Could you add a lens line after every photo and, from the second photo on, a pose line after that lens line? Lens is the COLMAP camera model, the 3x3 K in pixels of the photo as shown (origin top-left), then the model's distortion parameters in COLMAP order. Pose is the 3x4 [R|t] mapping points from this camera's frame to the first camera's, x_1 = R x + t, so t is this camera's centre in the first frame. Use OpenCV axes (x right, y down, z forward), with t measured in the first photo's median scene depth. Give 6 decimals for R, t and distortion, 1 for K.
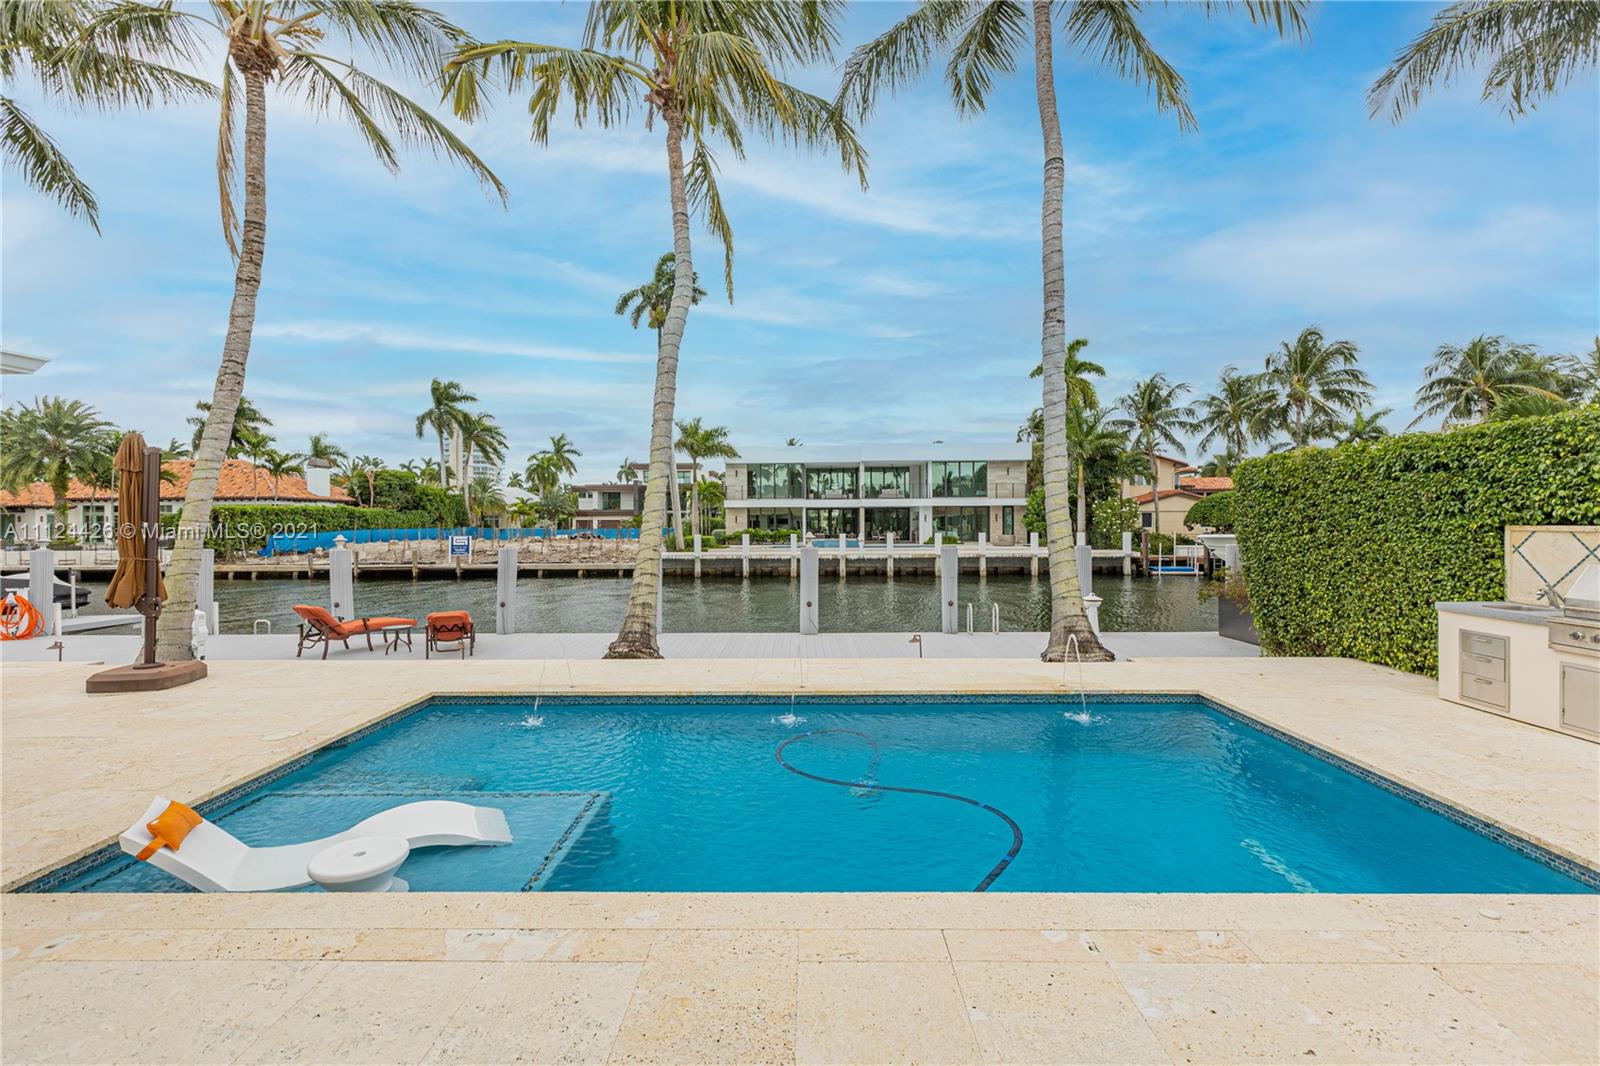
lens RADIAL K [[714.5, 0, 806.5], [0, 714.5, 517.6], [0, 0, 1]] dist [0.000252, -0.000971]
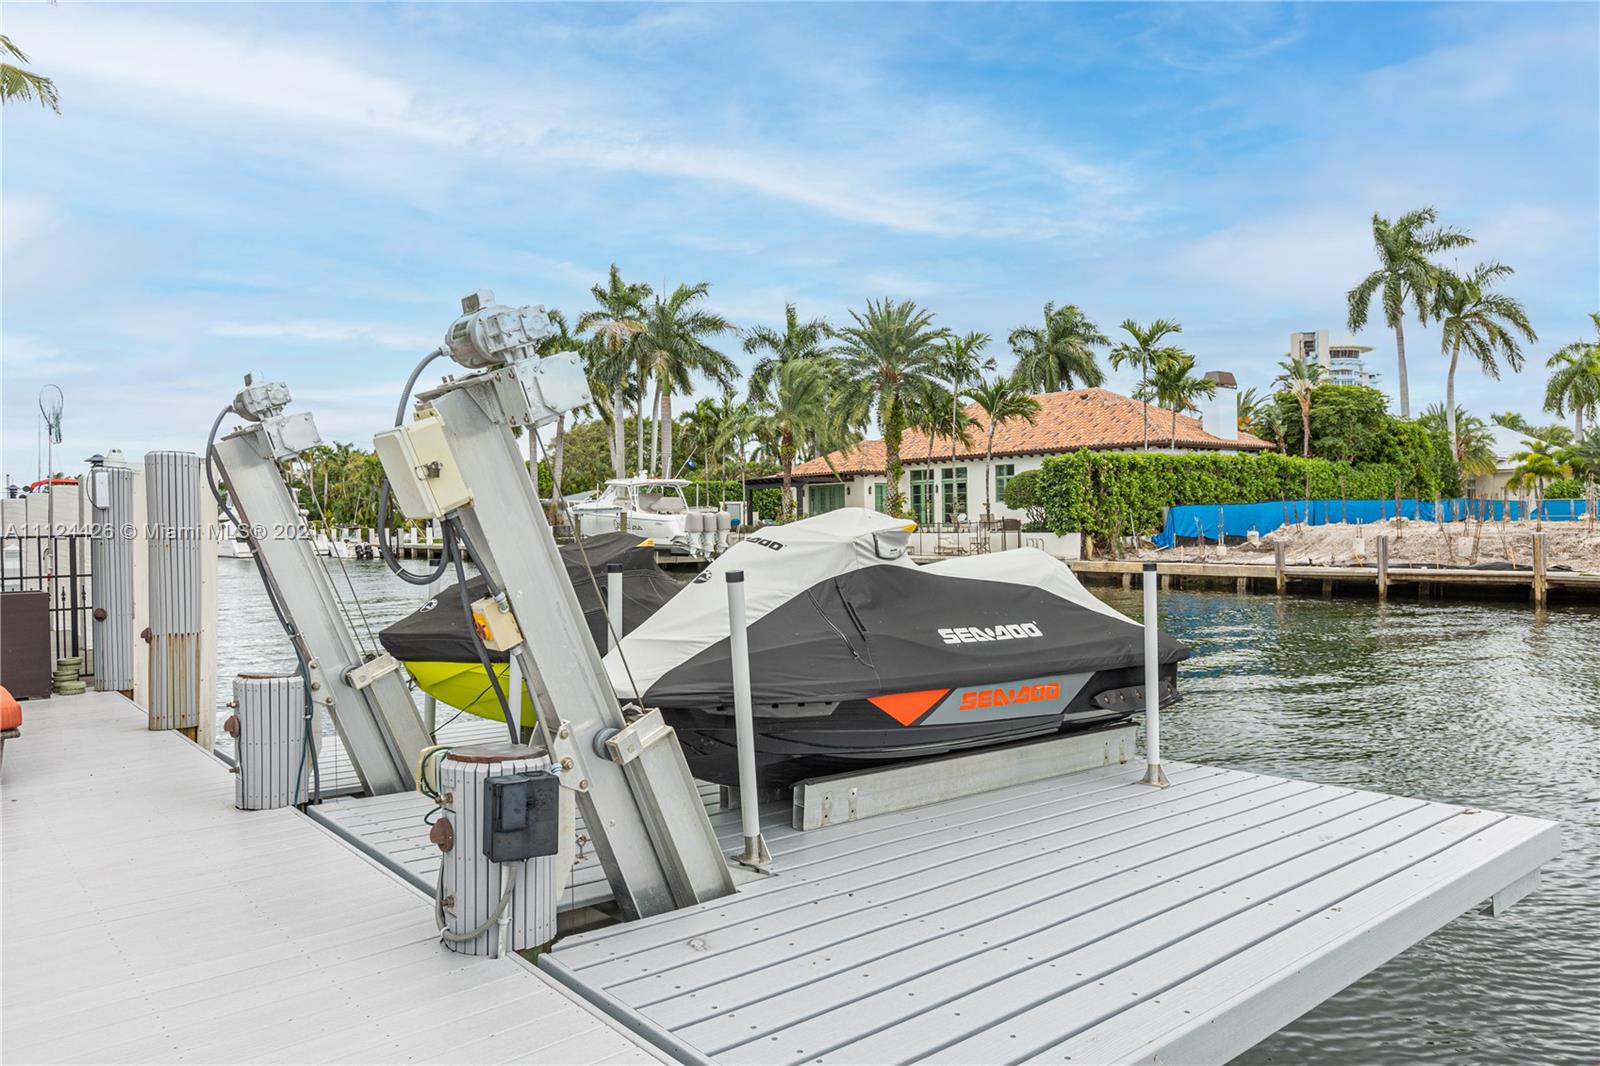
lens RADIAL K [[1217.2, 0, 794.7], [0, 1217.2, 530.7], [0, 0, 1]] dist [-0.016345, -0.001684]
pose [[0.642995, 0.005353, -0.765852, -0.190023], [0.017228, 0.999621, 0.021451, 0.014061], [0.765677, -0.026987, 0.642659, 0.160956]]
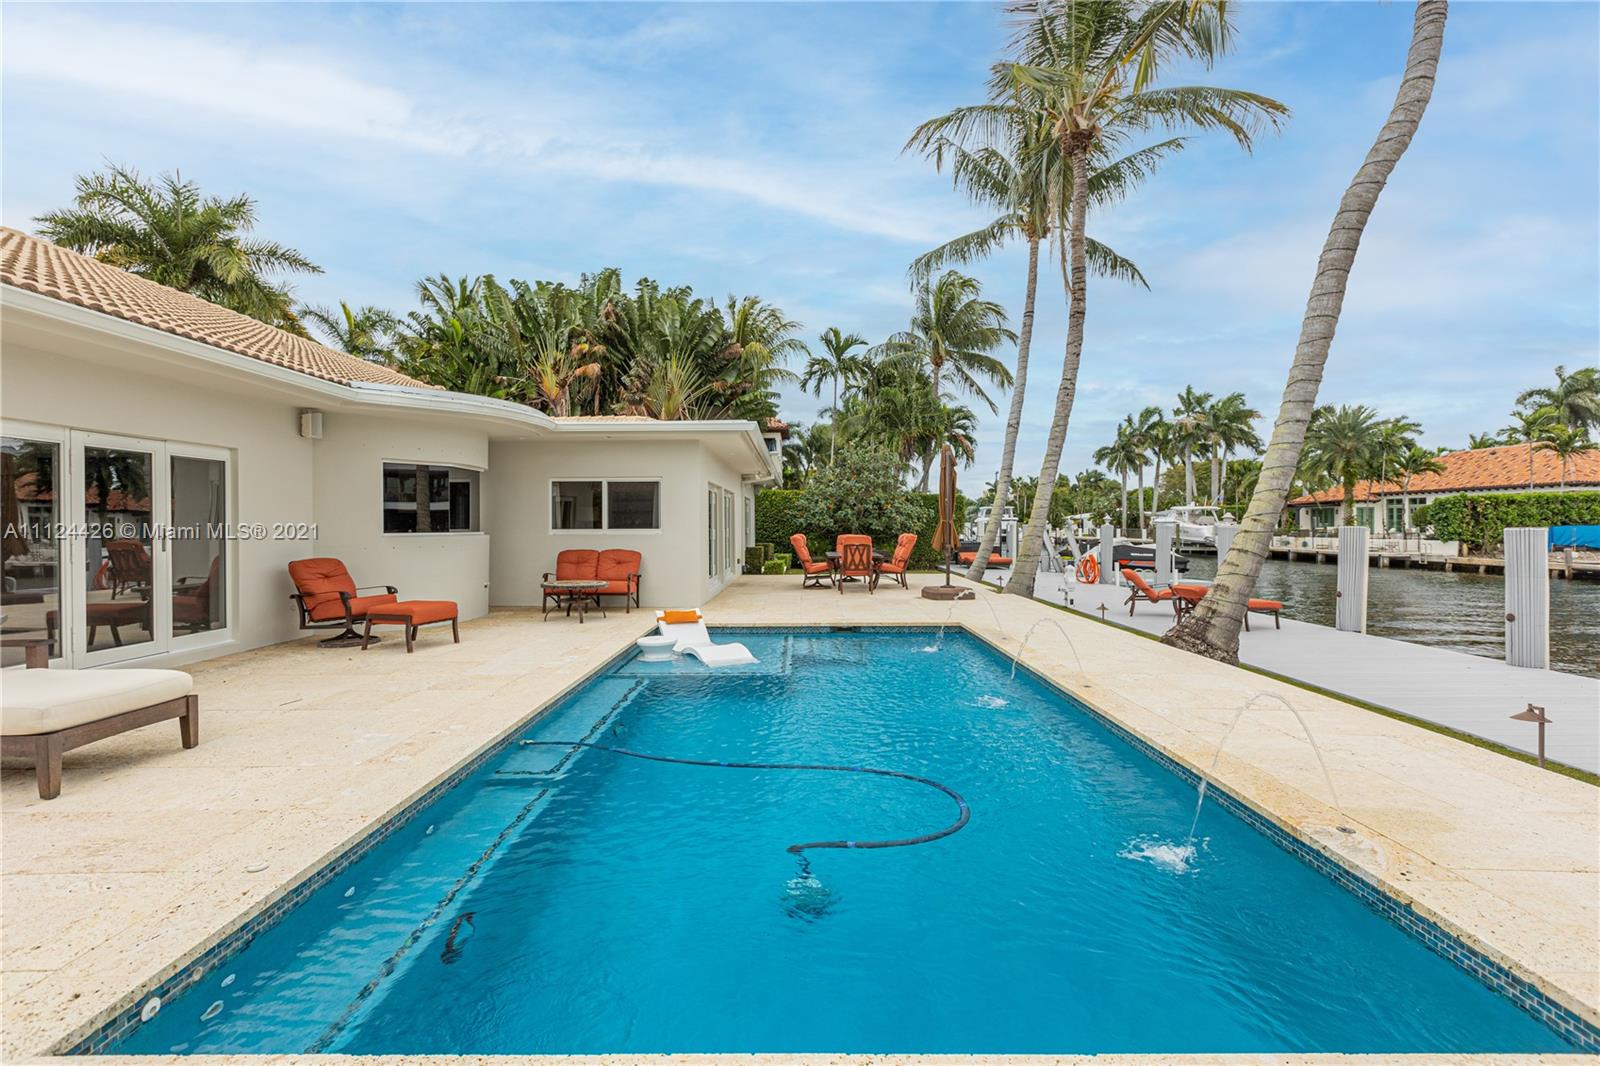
lens RADIAL K [[714.5, 0, 797.0], [0, 714.5, 531.0], [0, 0, 1]] dist [0.000252, -0.000971]
pose [[0.023548, 0.016258, -0.999591, 0.069821], [0.010020, 0.999814, 0.016497, 0.004949], [0.999672, -0.010405, 0.023381, 0.062167]]
